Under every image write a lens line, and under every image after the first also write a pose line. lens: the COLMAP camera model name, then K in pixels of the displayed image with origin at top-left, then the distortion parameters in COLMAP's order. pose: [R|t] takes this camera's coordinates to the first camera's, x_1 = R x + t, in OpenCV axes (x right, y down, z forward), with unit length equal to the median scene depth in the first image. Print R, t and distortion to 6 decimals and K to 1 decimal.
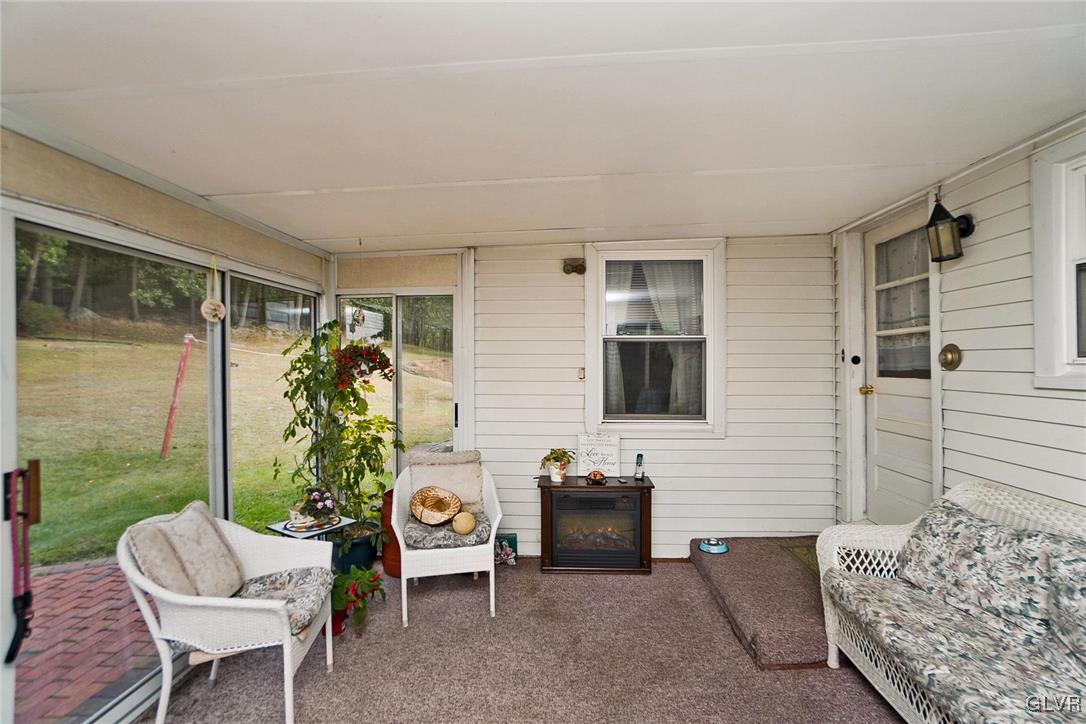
lens RADIAL K [[472.5, 0, 542.3], [0, 472.5, 360.8], [0, 0, 1]] dist [-0.026974, 0.010914]
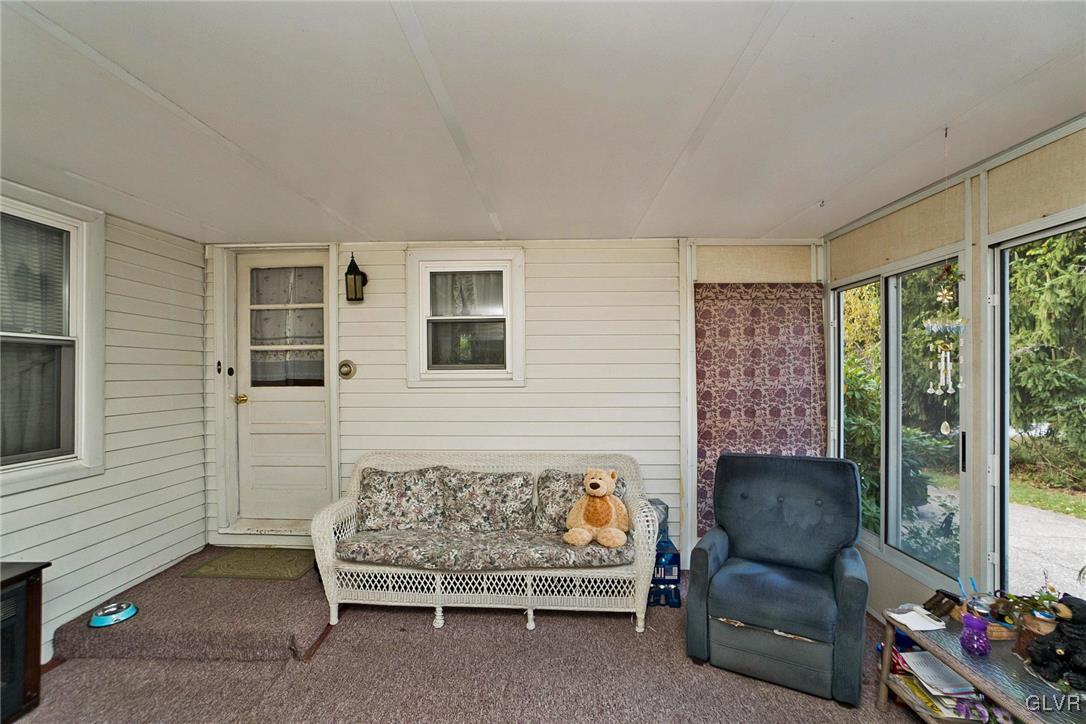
lens RADIAL K [[477.4, 0, 541.3], [0, 477.4, 368.5], [0, 0, 1]] dist [-0.030439, 0.000338]
pose [[-0.015869, 0.008669, 0.999836, -0.456400], [0.001261, 0.999962, -0.008650, 0.001860], [-0.999873, 0.001123, -0.015879, 0.355181]]
